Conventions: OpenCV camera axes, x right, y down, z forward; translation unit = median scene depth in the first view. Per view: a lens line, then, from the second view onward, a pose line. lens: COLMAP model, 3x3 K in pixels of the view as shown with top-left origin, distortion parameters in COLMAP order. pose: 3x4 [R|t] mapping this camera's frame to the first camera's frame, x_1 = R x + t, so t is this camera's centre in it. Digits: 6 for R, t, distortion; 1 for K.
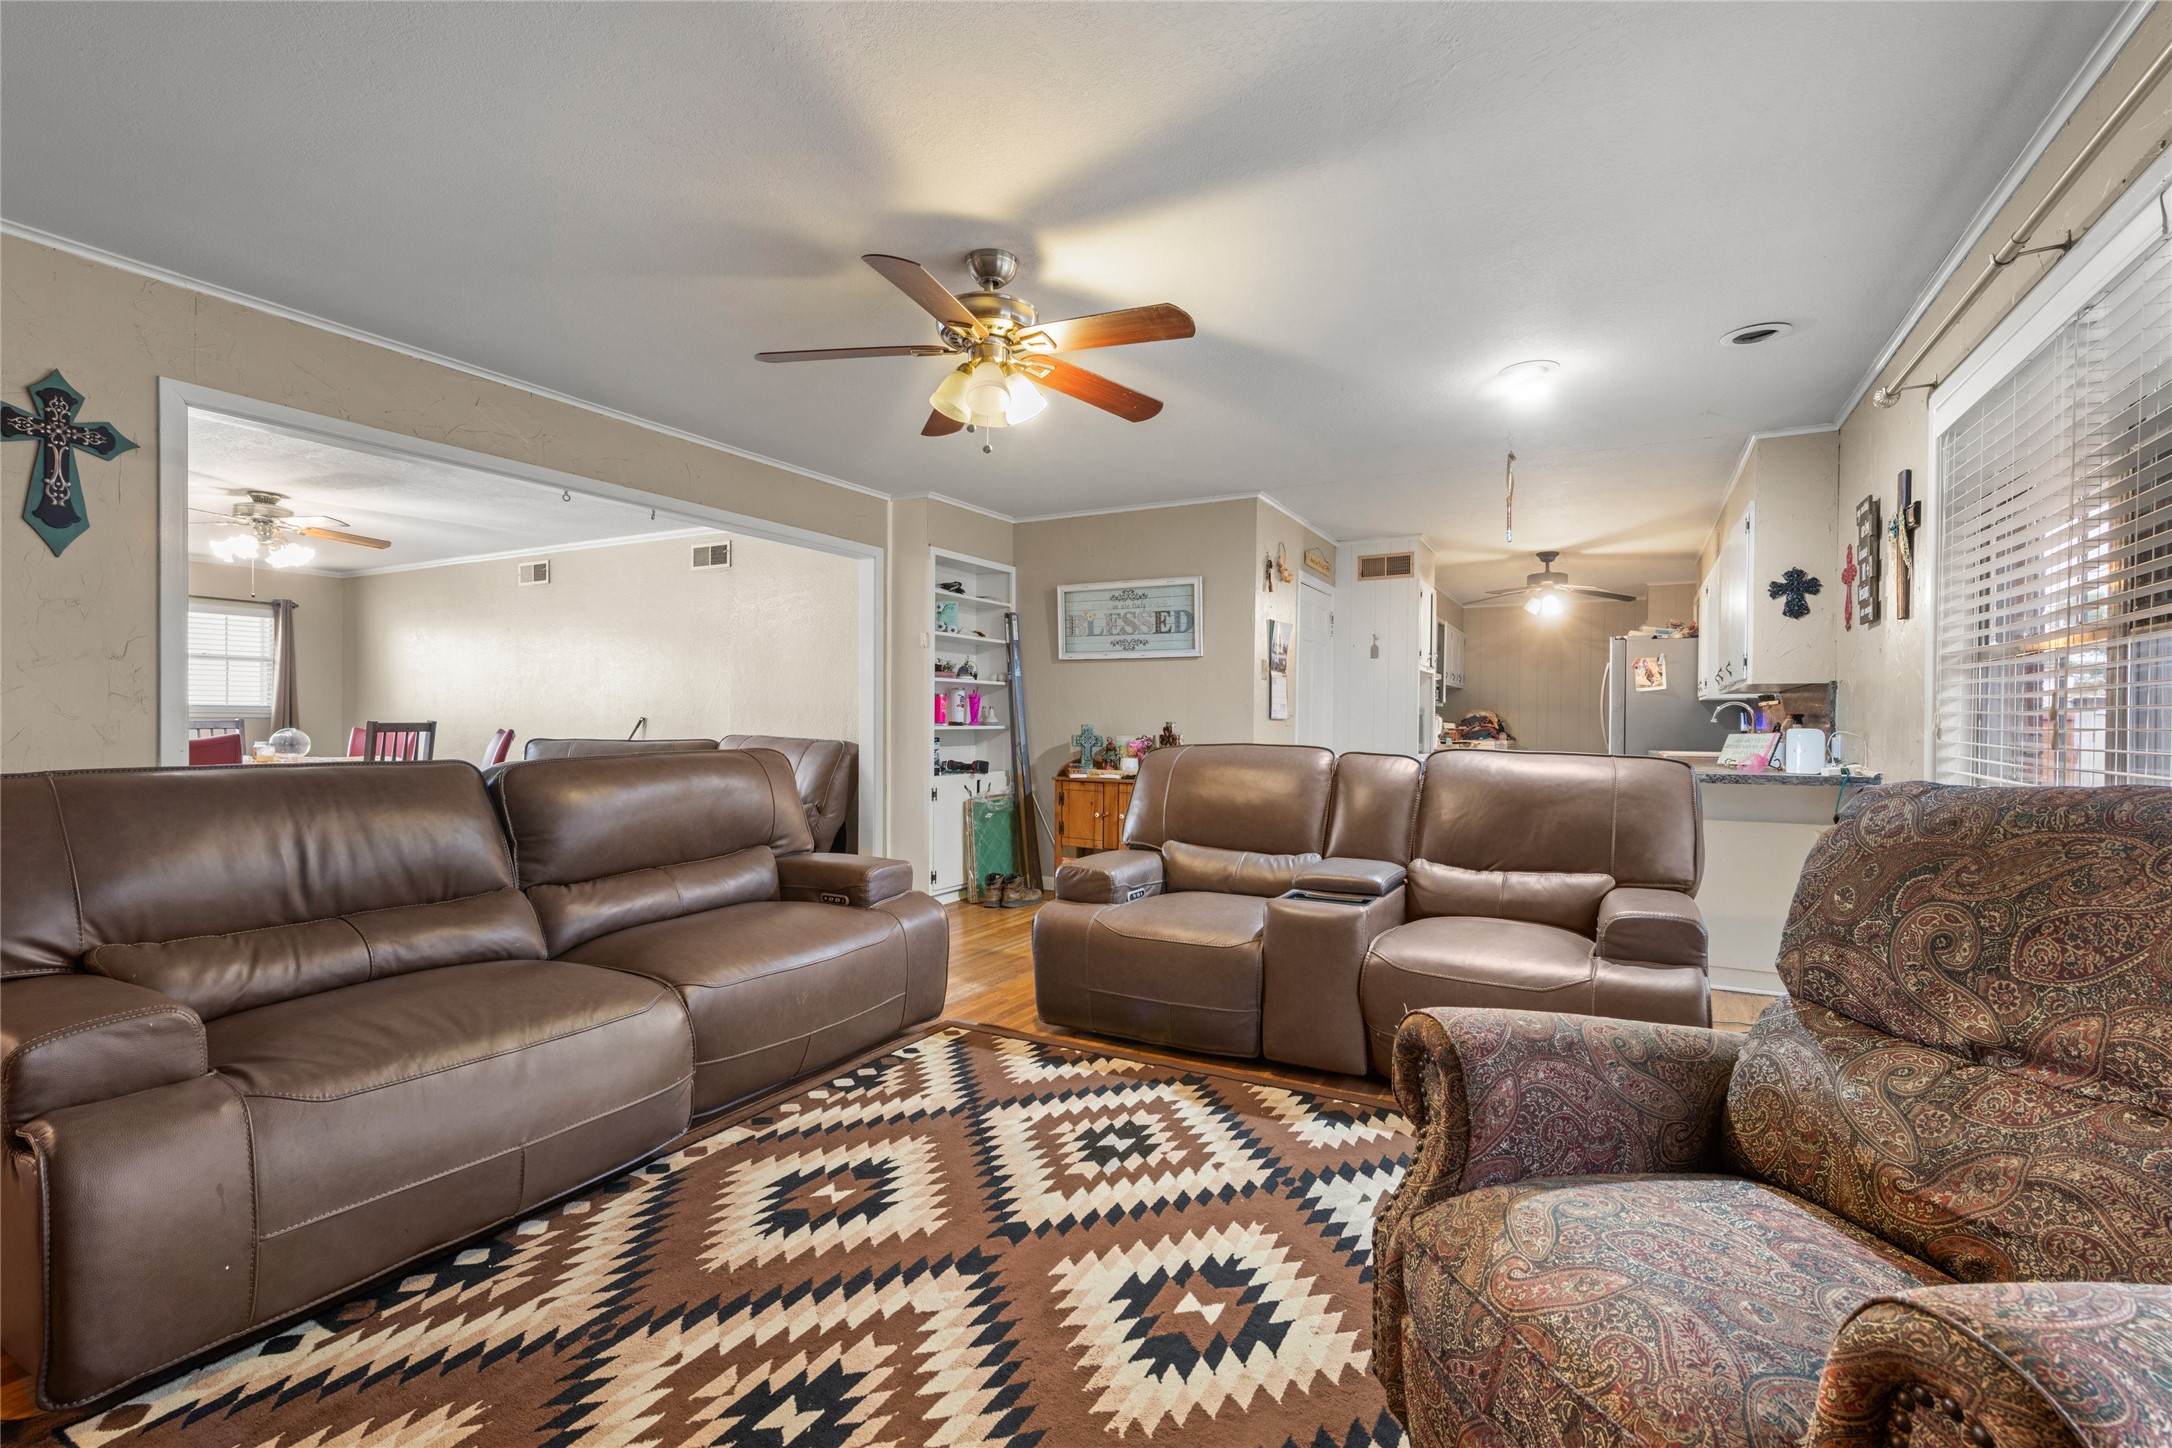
lens RADIAL K [[974.2, 0, 1088.3], [0, 974.2, 730.5], [0, 0, 1]] dist [0.011172, -0.000980]
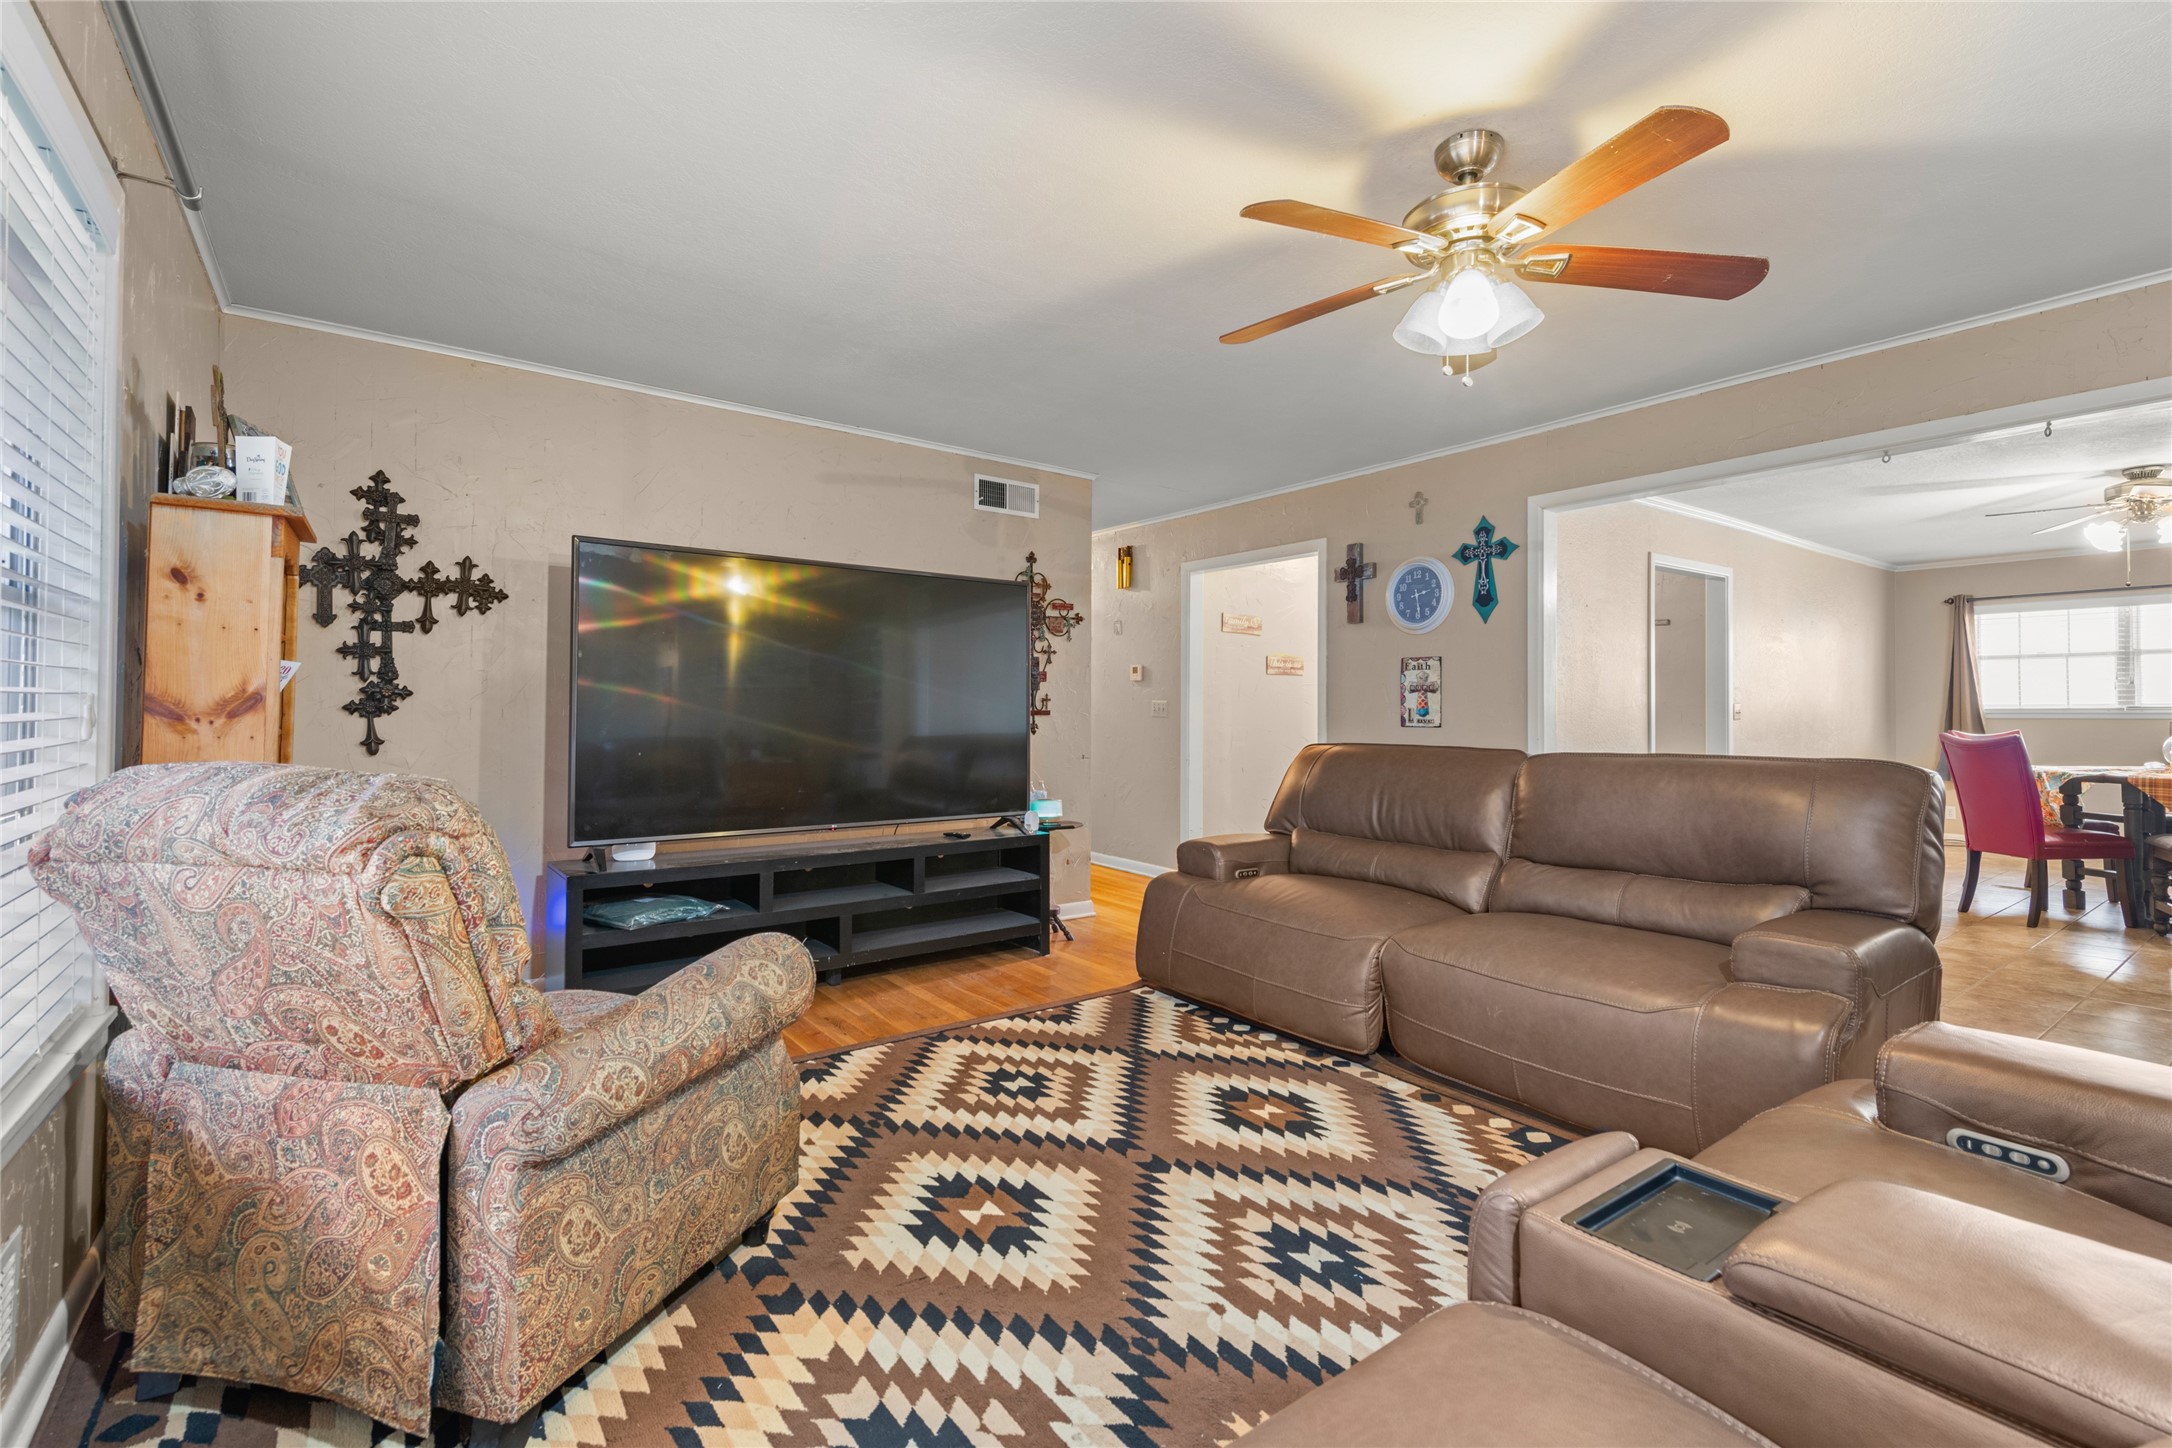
lens RADIAL K [[974.2, 0, 1108.7], [0, 974.2, 689.4], [0, 0, 1]] dist [0.011172, -0.000980]
pose [[-0.409019, -0.023180, -0.912231, 0.881294], [-0.015063, 0.999713, -0.018649, -0.021075], [0.912401, 0.006113, -0.409251, 1.242690]]
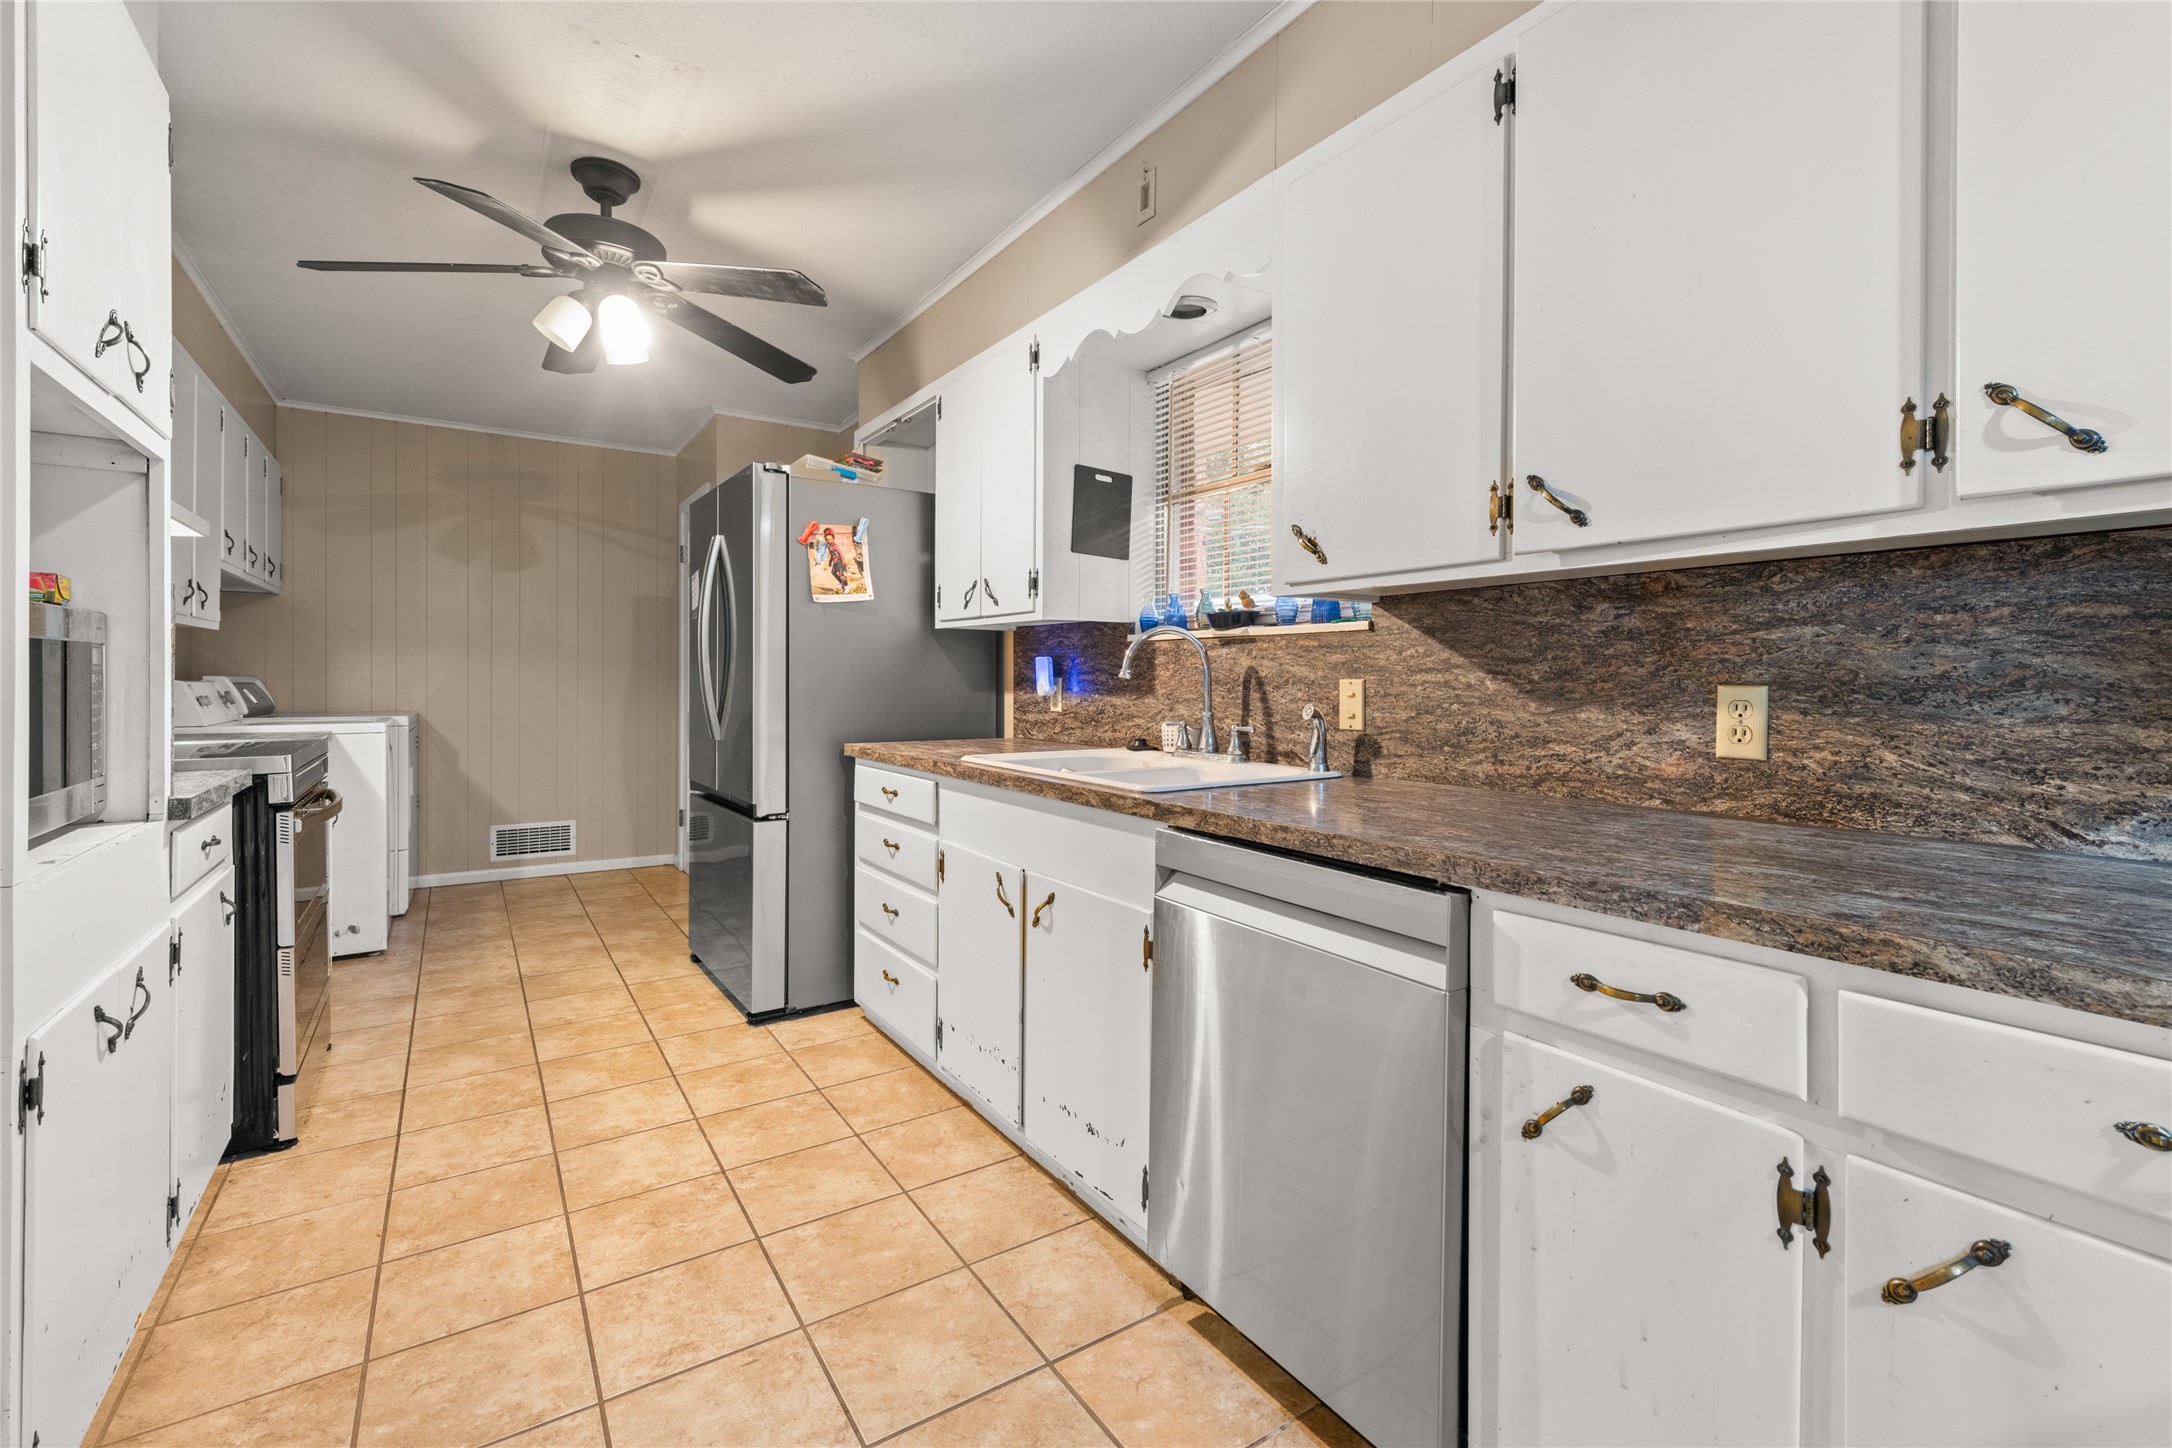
lens RADIAL K [[974.2, 0, 1110.2], [0, 974.2, 678.1], [0, 0, 1]] dist [0.011172, -0.000980]
pose [[0.469915, -0.003450, 0.882705, 0.867026], [0.005052, 0.999986, 0.001219, -0.028756], [-0.882697, 0.003886, 0.469926, 2.338622]]
